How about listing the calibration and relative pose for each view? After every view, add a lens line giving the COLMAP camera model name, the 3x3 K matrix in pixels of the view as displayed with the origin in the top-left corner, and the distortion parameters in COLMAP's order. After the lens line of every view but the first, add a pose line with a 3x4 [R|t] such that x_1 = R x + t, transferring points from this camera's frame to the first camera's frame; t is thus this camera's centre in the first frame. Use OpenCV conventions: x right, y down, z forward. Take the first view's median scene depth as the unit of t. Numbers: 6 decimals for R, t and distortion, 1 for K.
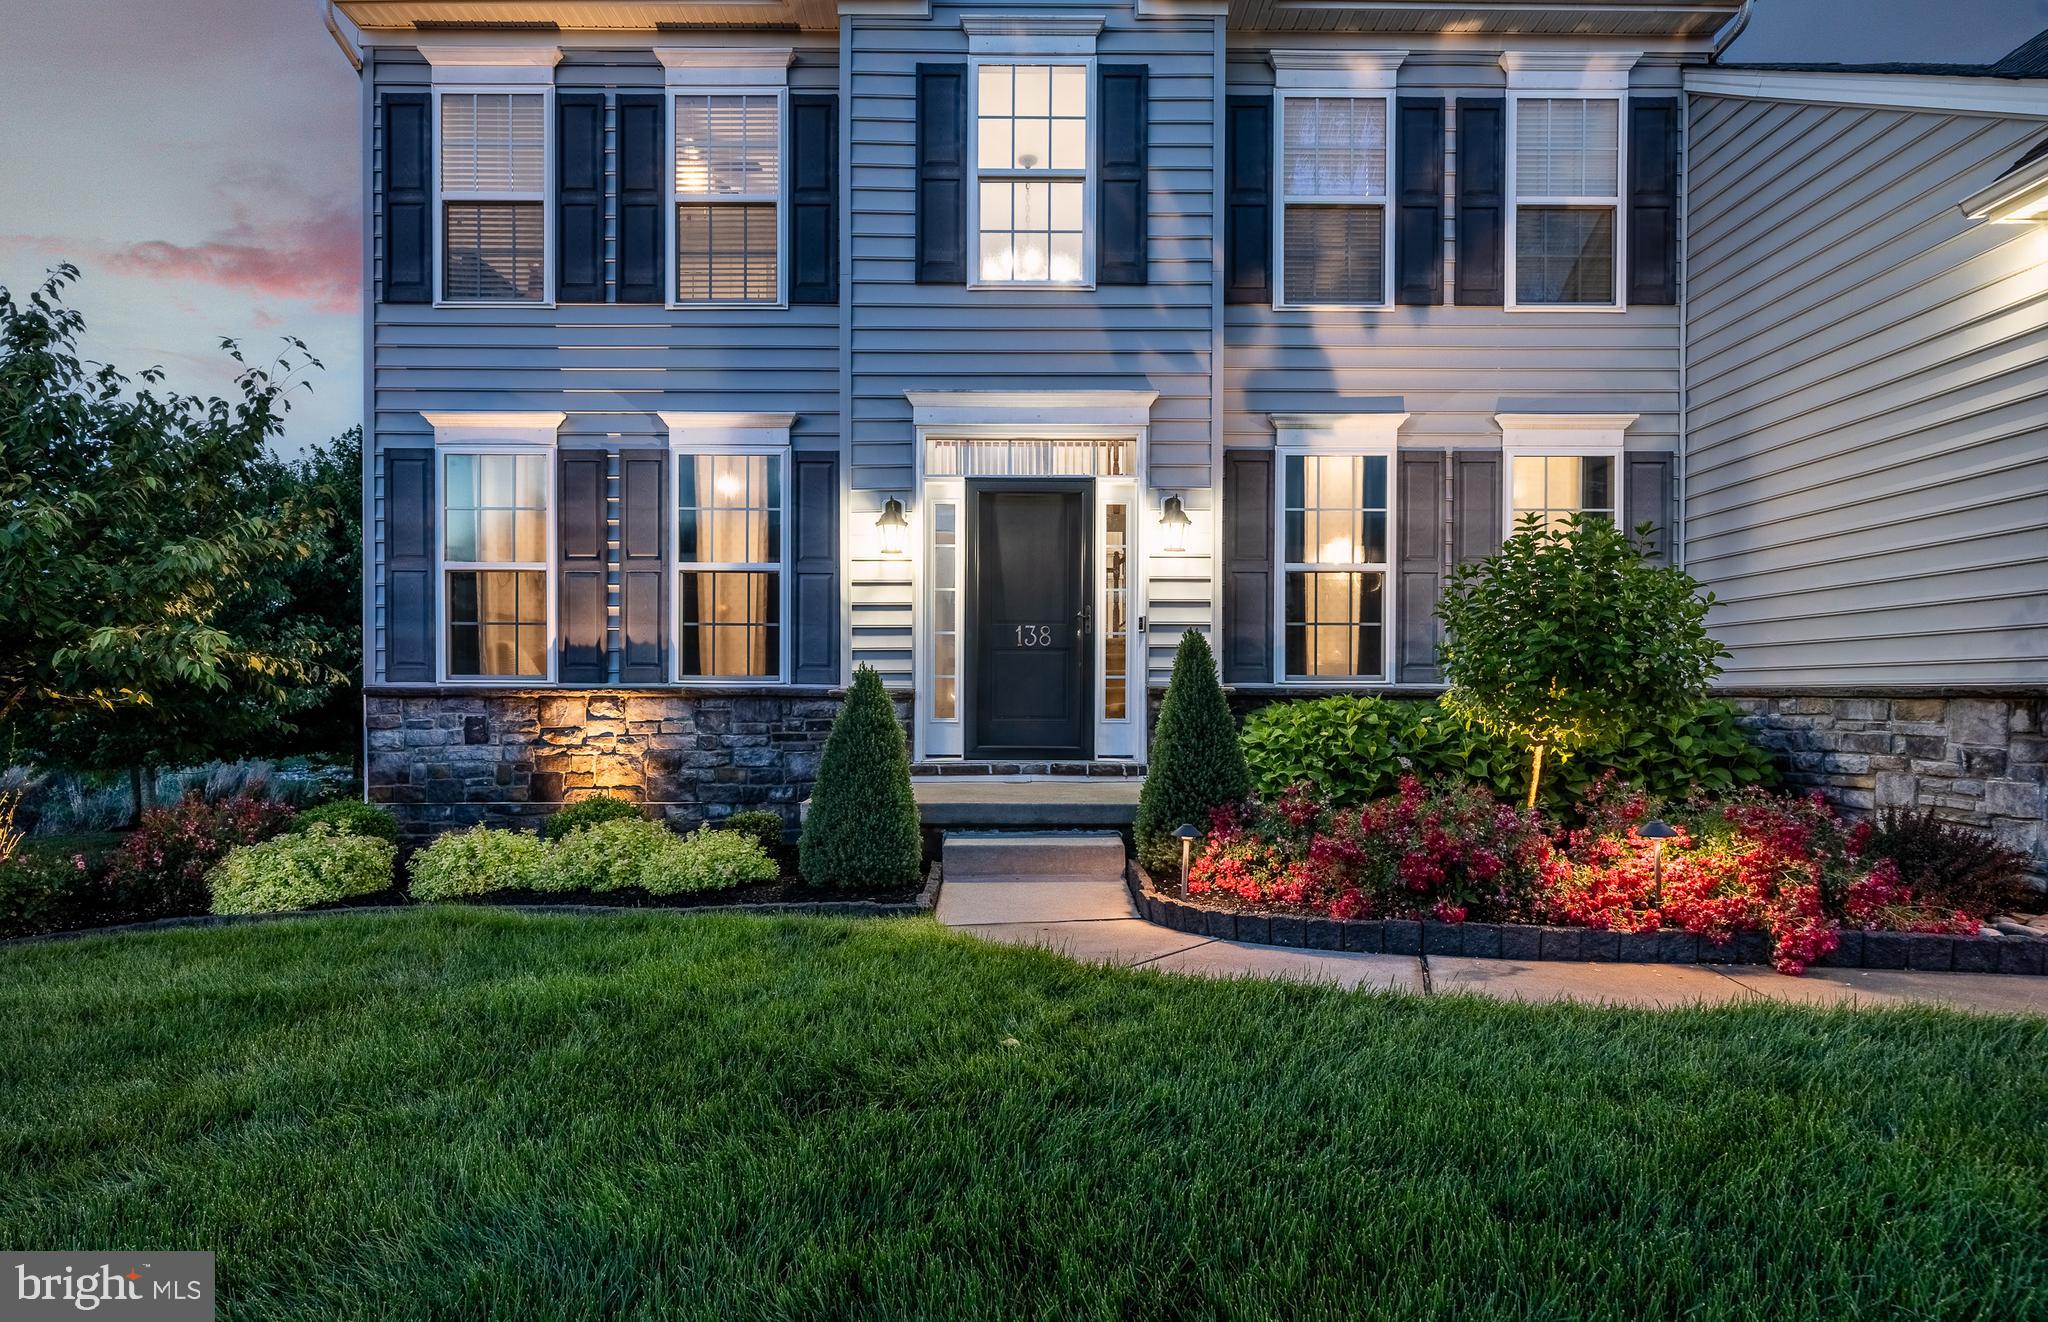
lens RADIAL K [[1121.2, 0, 1023.7], [0, 1121.2, 663.1], [0, 0, 1]] dist [0.001184, 0.000451]
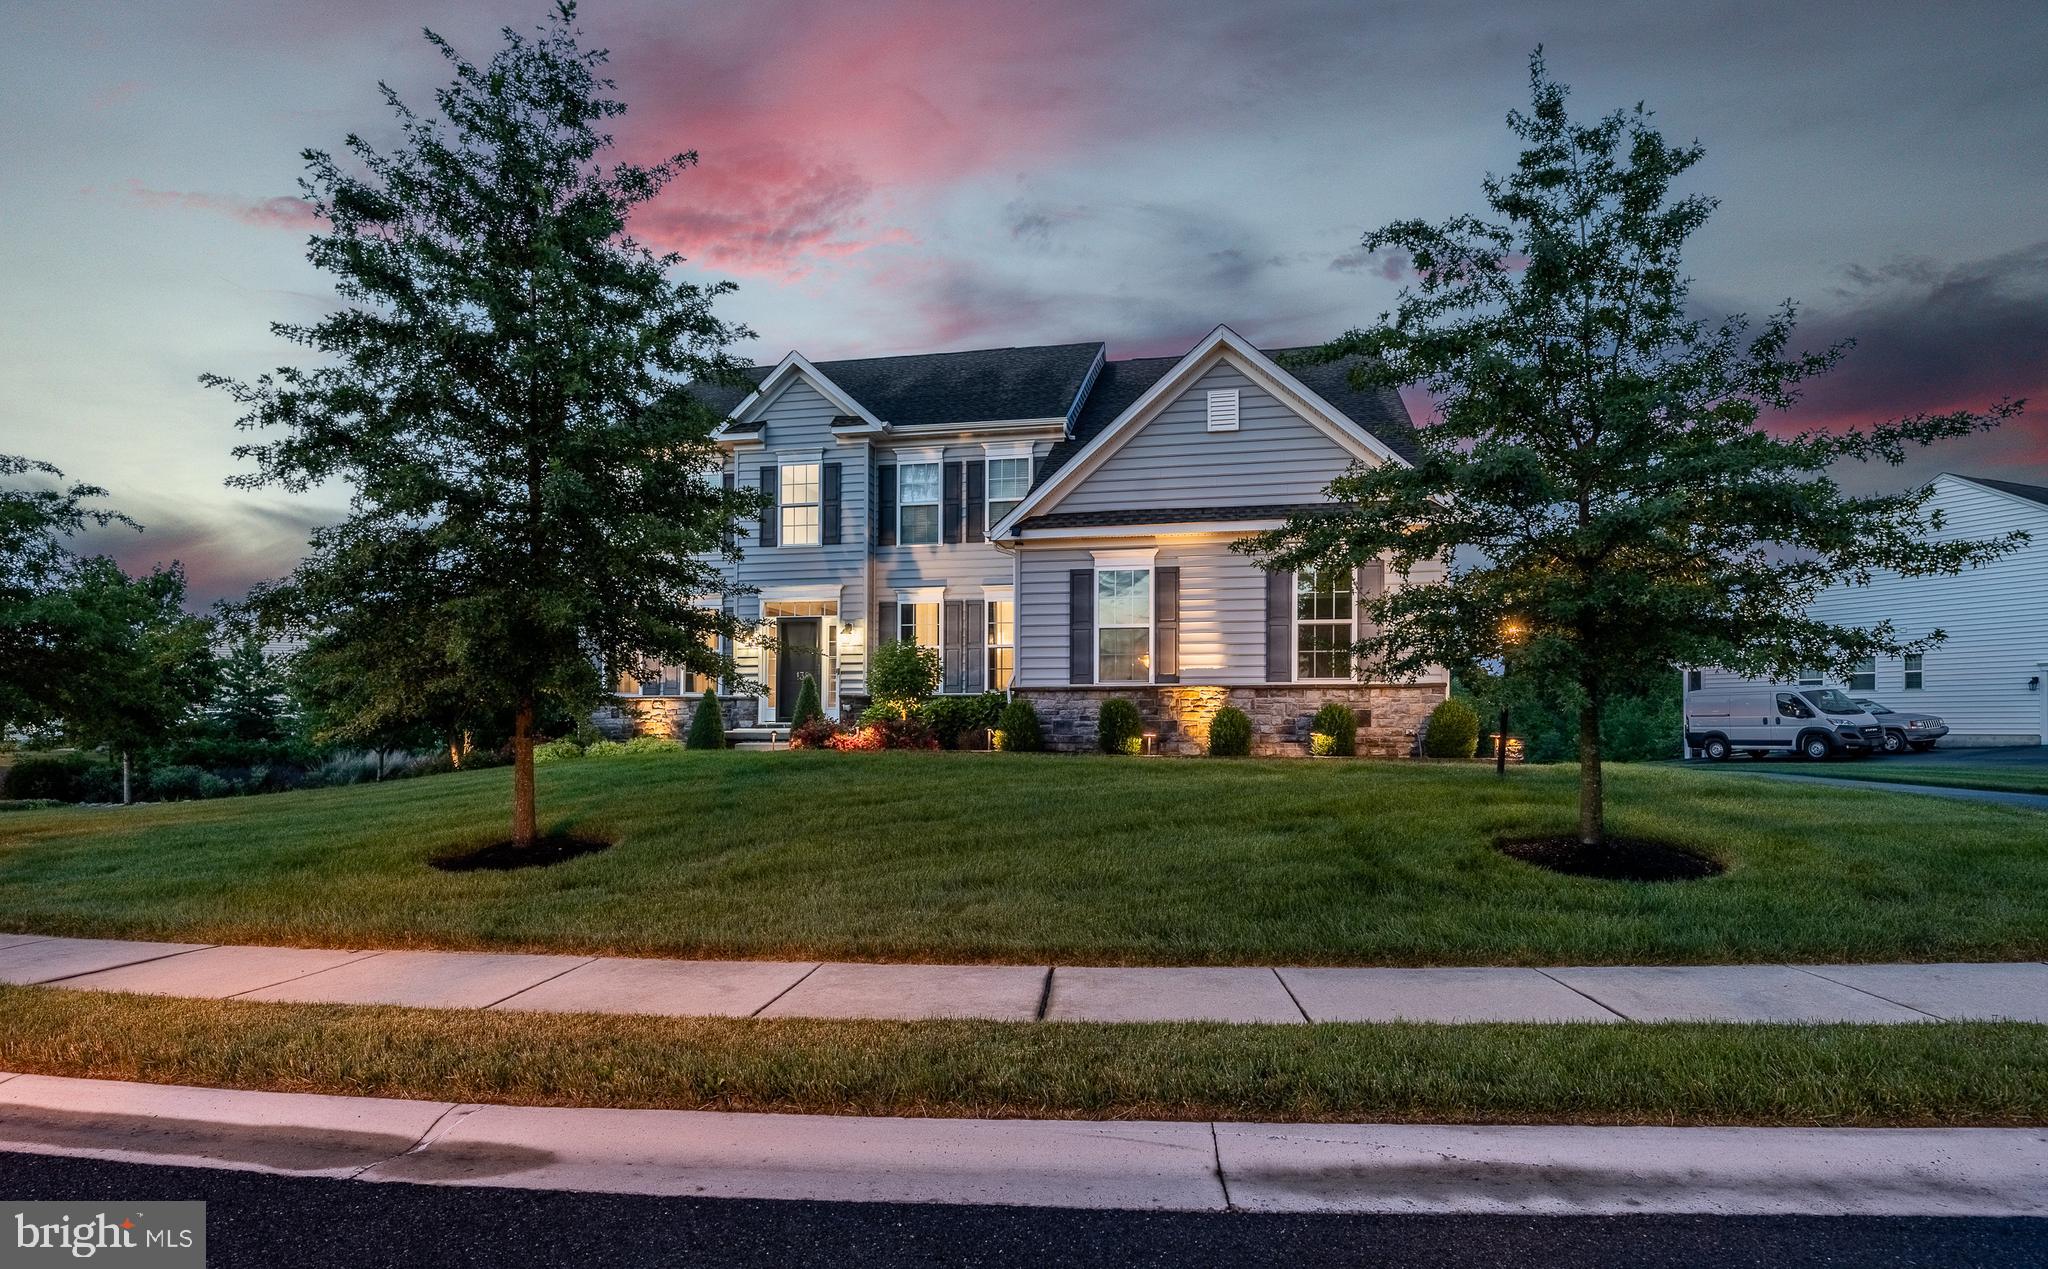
lens RADIAL K [[1136.2, 0, 1019.0], [0, 1136.2, 649.0], [0, 0, 1]] dist [-0.008027, 0.000068]
pose [[0.975868, -0.015661, -0.217800, 1.062522], [0.006434, 0.999054, -0.043007, 0.029414], [0.218267, 0.040568, 0.975045, -1.465334]]
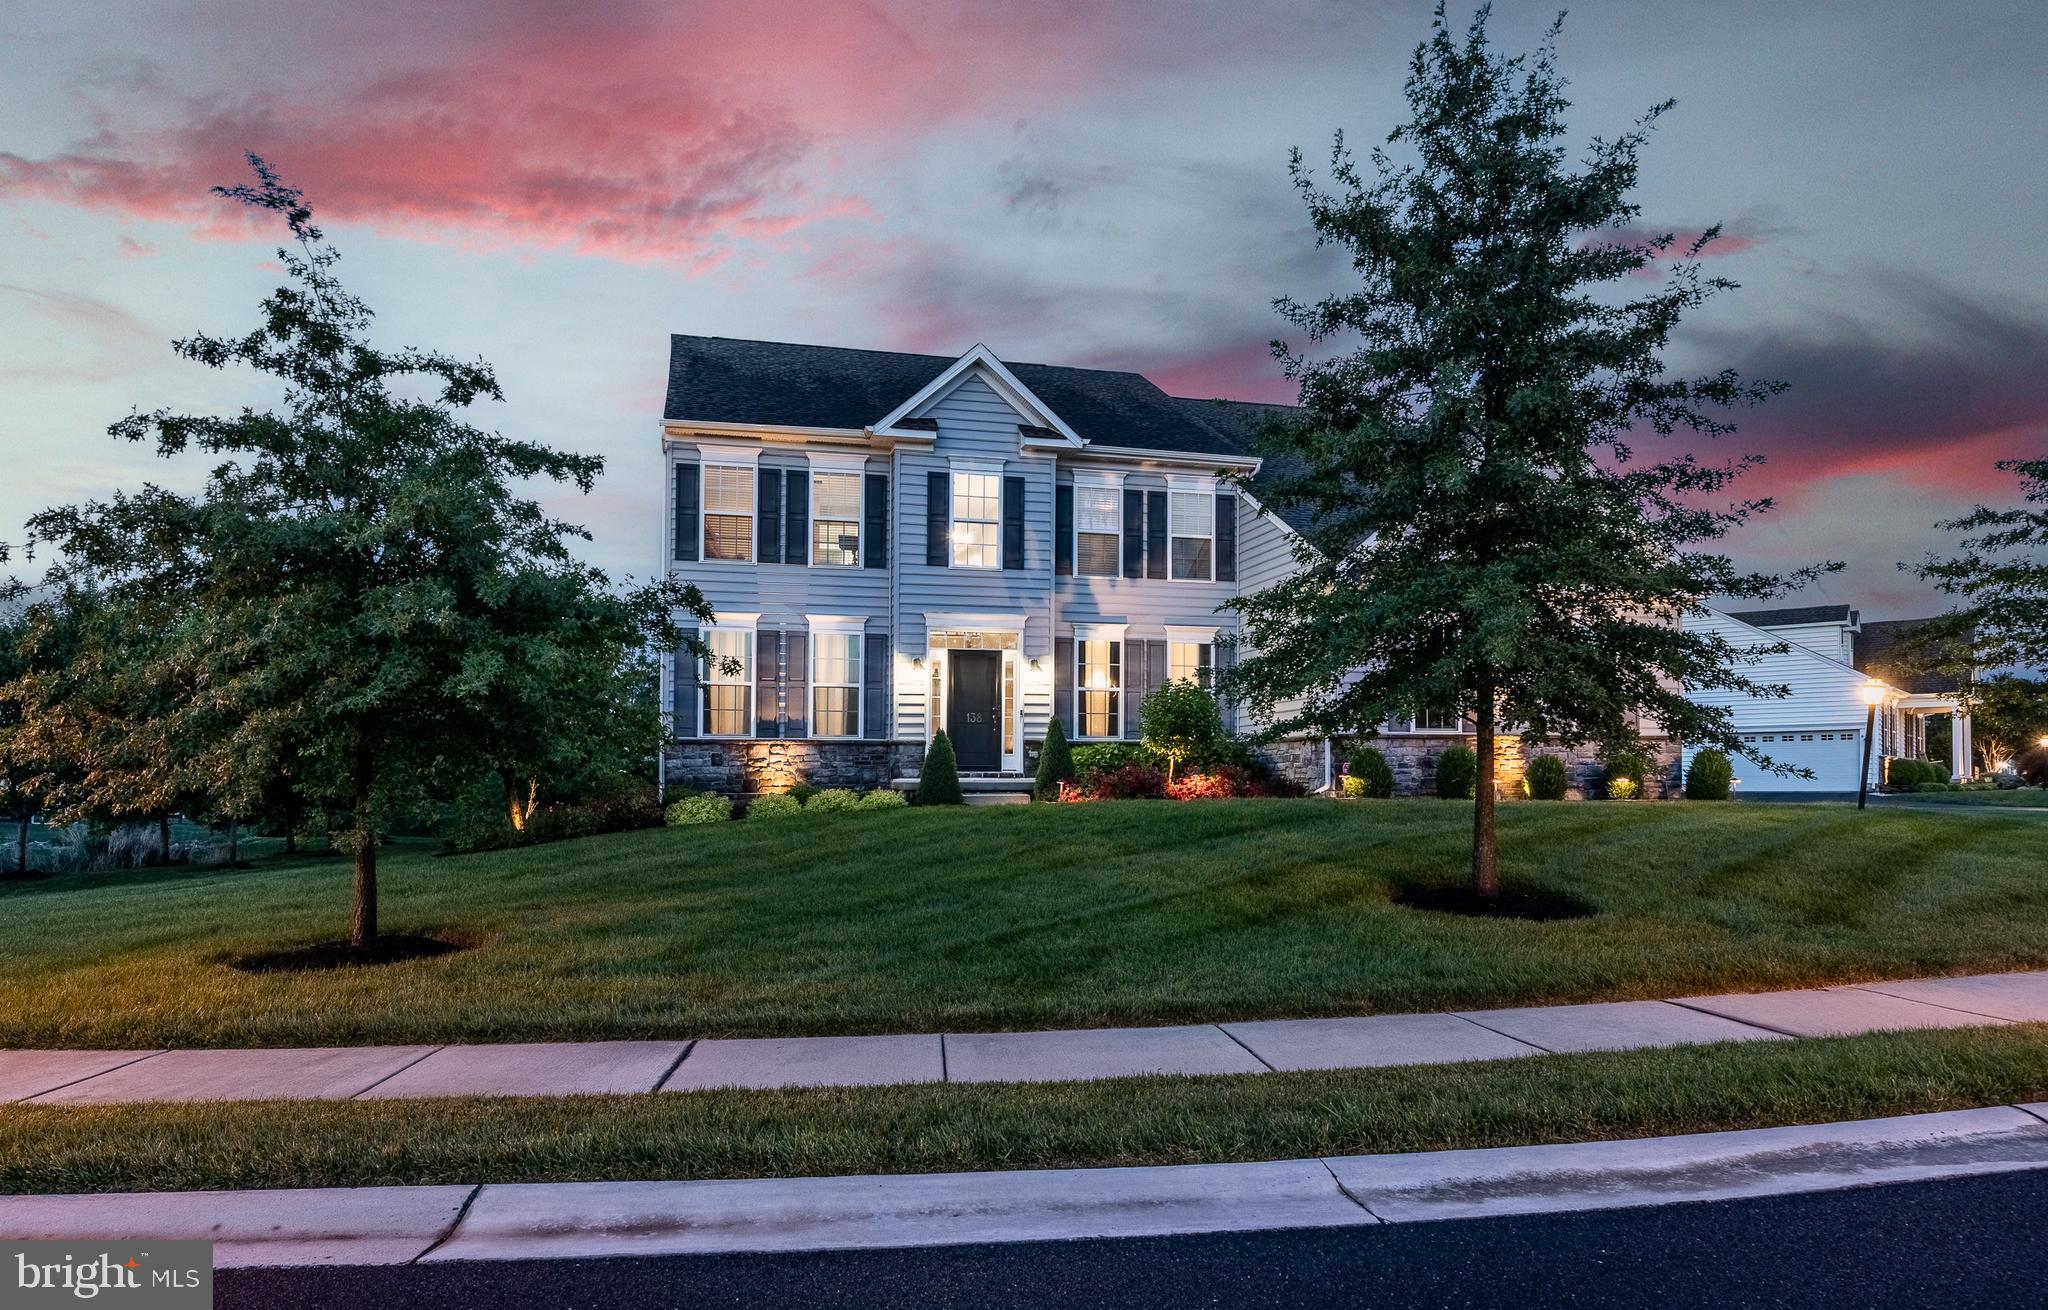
lens RADIAL K [[1277.4, 0, 1034.7], [0, 1277.4, 664.2], [0, 0, 1]] dist [0.005371, 0.000898]
pose [[0.966299, 0.019264, 0.256699, -0.530748], [-0.002207, 0.997779, -0.066569, 0.038972], [-0.257411, 0.063759, 0.964196, -1.518495]]
